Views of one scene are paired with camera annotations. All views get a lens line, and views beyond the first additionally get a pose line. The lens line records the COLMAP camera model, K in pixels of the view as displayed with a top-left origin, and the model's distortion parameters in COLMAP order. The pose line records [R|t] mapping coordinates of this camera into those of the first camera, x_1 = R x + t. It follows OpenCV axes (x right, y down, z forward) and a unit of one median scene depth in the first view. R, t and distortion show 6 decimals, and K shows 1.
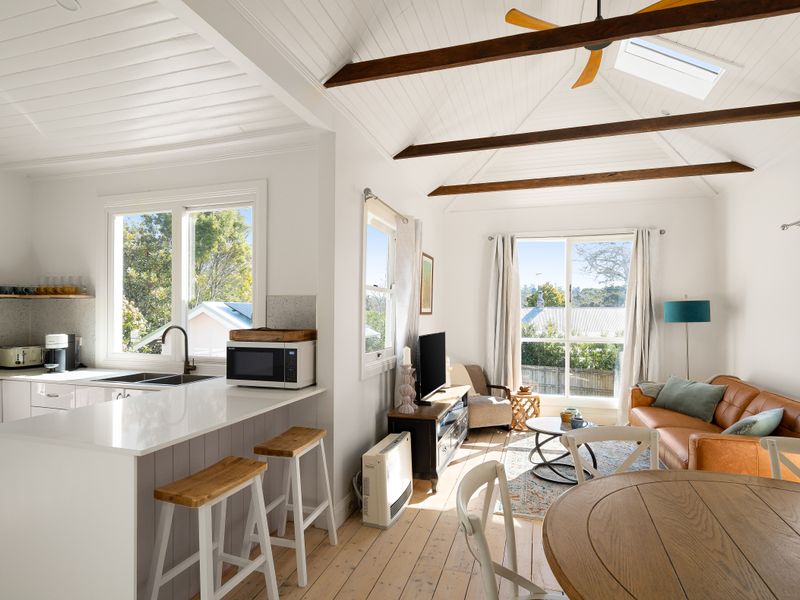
lens RADIAL K [[440.5, 0, 400.5], [0, 440.5, 310.2], [0, 0, 1]] dist [-0.000059, -0.000488]
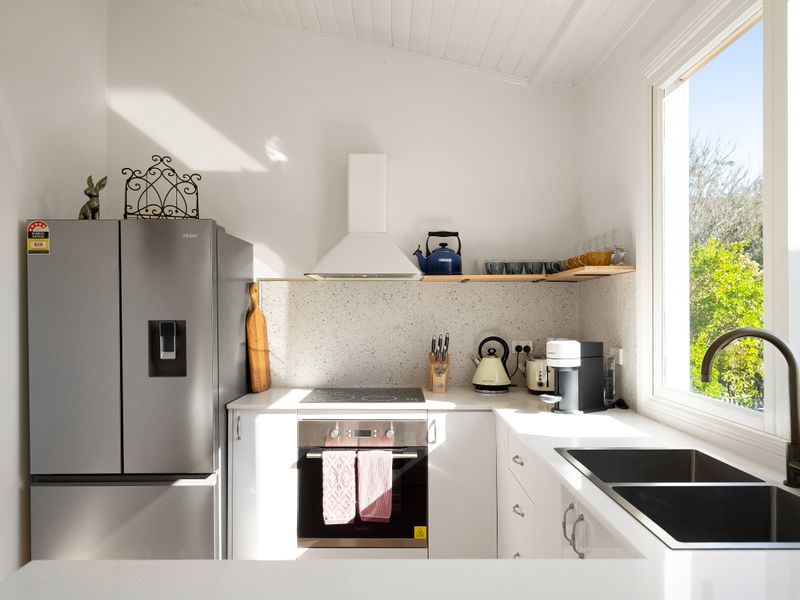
lens RADIAL K [[565.7, 0, 401.9], [0, 565.7, 315.4], [0, 0, 1]] dist [-0.000694, -0.000335]
pose [[0.309590, -0.001756, -0.950869, -0.219553], [0.006354, 0.999980, 0.000222, 0.026786], [0.950849, -0.006110, 0.309595, 0.702833]]
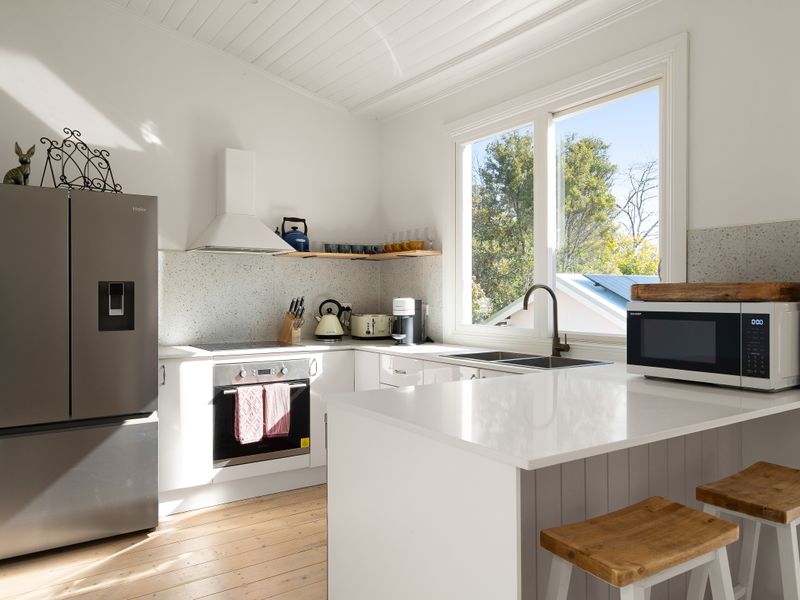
lens RADIAL K [[586.2, 0, 400.0], [0, 586.2, 300.0], [0, 0, 1]] dist [-0.001276, -0.000186]
pose [[0.786678, 0.001275, -0.617363, -0.135225], [0.005655, 0.999941, 0.009271, 0.055834], [0.617338, -0.010784, 0.786624, 0.165515]]
